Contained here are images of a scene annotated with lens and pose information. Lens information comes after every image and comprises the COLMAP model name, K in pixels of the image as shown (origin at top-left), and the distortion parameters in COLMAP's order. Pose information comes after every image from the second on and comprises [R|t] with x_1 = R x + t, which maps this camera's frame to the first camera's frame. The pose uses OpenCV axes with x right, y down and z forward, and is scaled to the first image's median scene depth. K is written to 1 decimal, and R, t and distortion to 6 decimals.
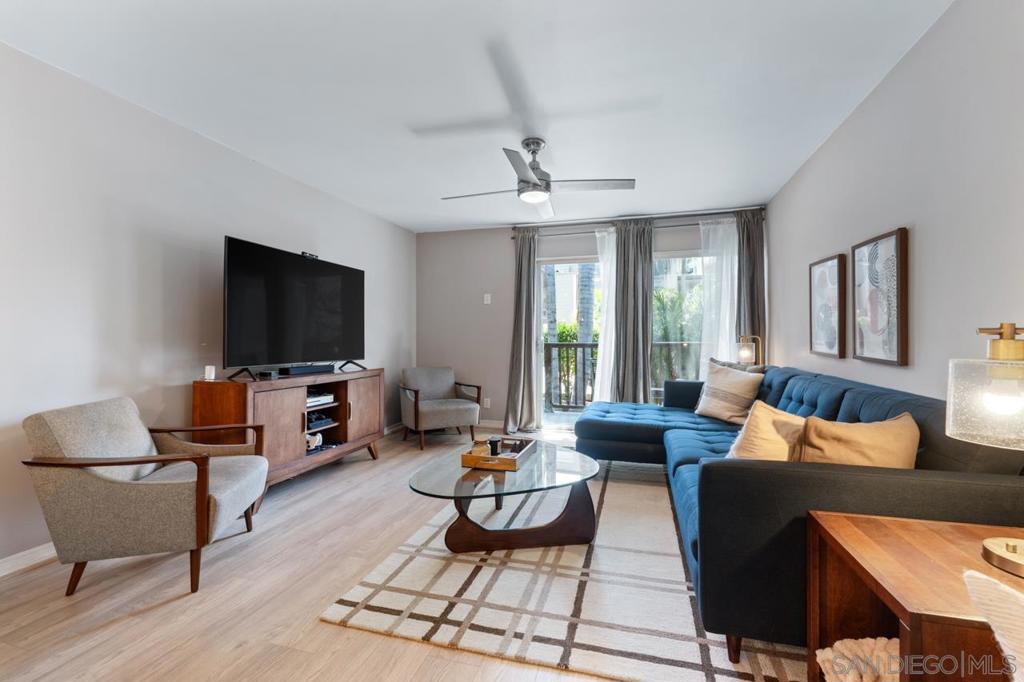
lens RADIAL K [[452.9, 0, 520.0], [0, 452.9, 337.2], [0, 0, 1]] dist [-0.032223, 0.000095]
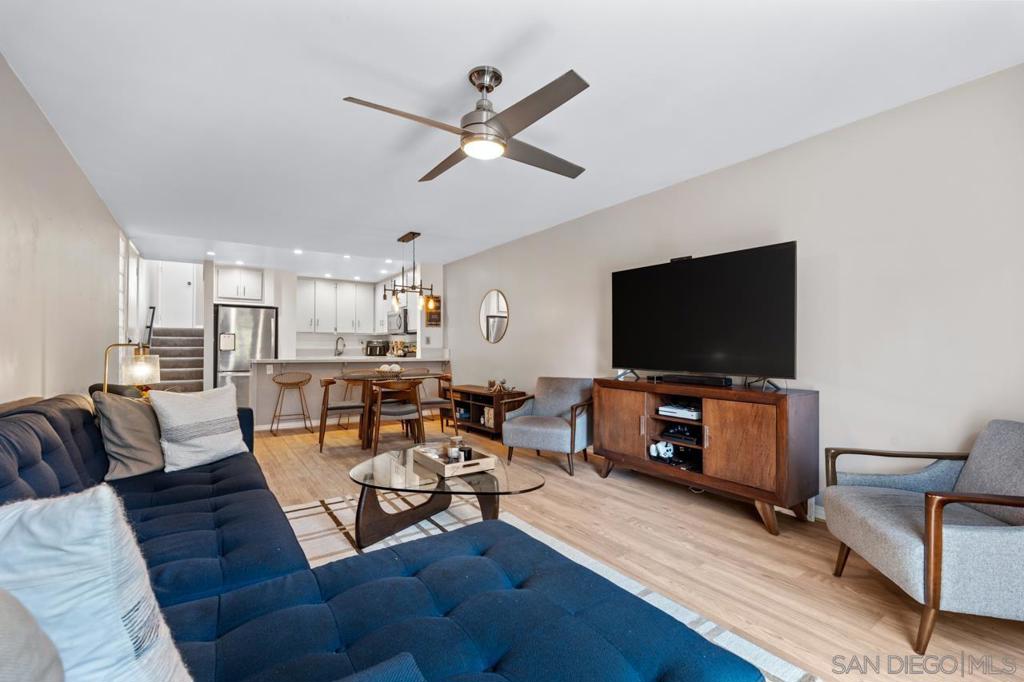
lens RADIAL K [[466.7, 0, 515.5], [0, 466.7, 339.3], [0, 0, 1]] dist [-0.002387, -0.000319]
pose [[-0.661481, -0.010553, -0.749887, 0.463151], [0.003717, 0.999843, -0.017350, 0.002699], [0.749952, -0.014264, -0.661338, 1.268108]]
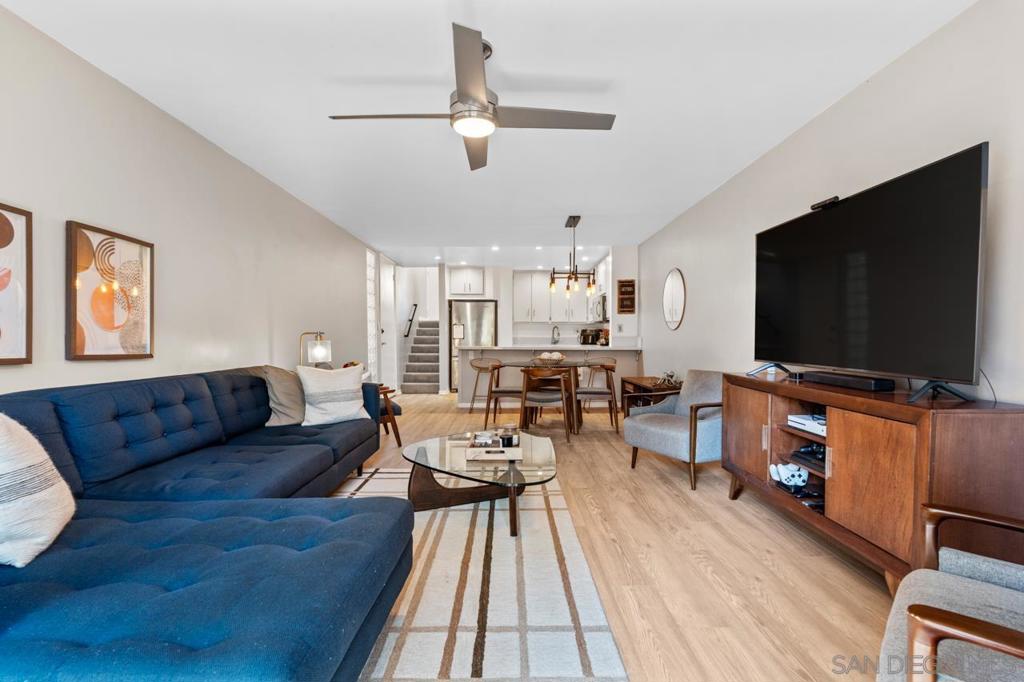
lens RADIAL K [[482.0, 0, 496.9], [0, 482.0, 350.6], [0, 0, 1]] dist [0.003610, 0.000625]
pose [[-0.973758, 0.010515, -0.227341, 0.144945], [0.004852, 0.999664, 0.025454, 0.010138], [0.227532, 0.023683, -0.973483, 1.443069]]
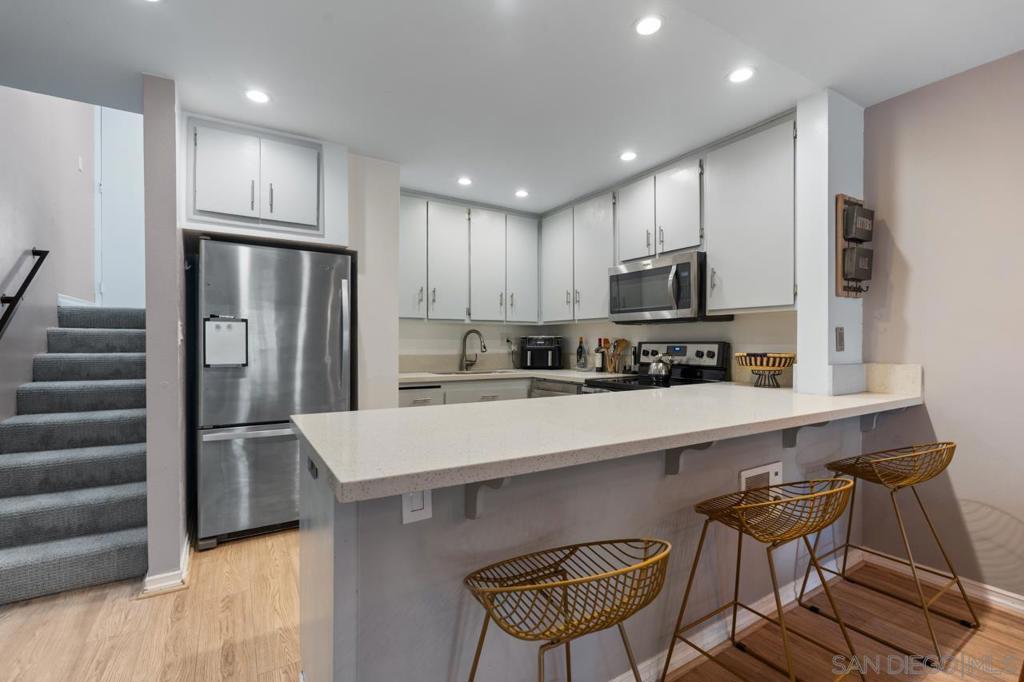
lens RADIAL K [[457.3, 0, 507.3], [0, 457.3, 344.7], [0, 0, 1]] dist [-0.002012, -0.000285]
pose [[-0.688036, 0.007912, -0.725633, -0.014285], [0.003064, 0.999963, 0.007998, -0.025798], [0.725670, 0.003280, -0.688035, -0.211353]]
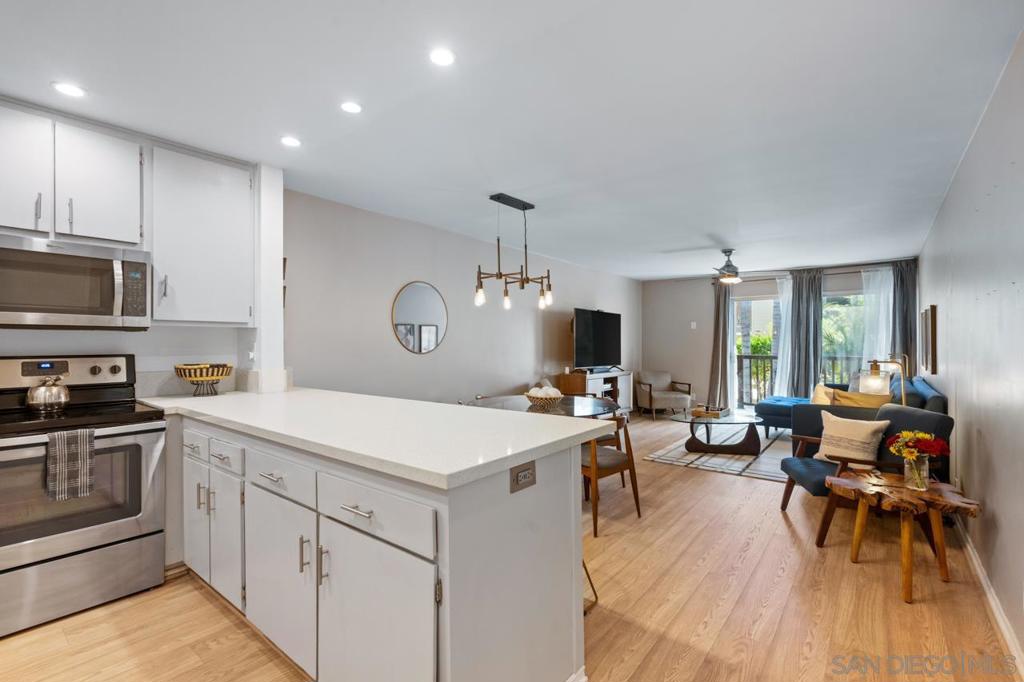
lens RADIAL K [[464.7, 0, 512.0], [0, 464.7, 341.0], [0, 0, 1]] dist [-0.002184, -0.000078]
pose [[0.918711, 0.000055, -0.394931, -0.027229], [-0.001424, 0.999994, -0.003174, -0.042906], [0.394929, 0.003479, 0.918705, -0.917184]]
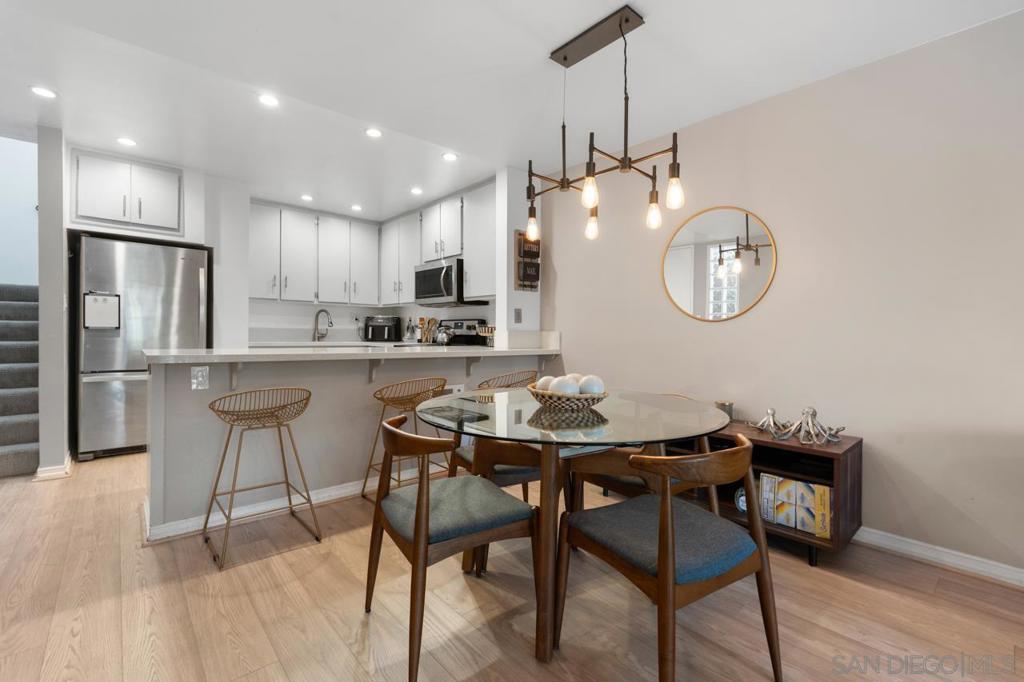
lens RADIAL K [[455.4, 0, 511.2], [0, 455.4, 337.9], [0, 0, 1]] dist [-0.001459, 0.000148]
pose [[-0.560119, 0.006657, -0.828385, 0.086934], [-0.011135, 0.999817, 0.015564, 0.006432], [0.828337, 0.017942, -0.559942, 0.249732]]
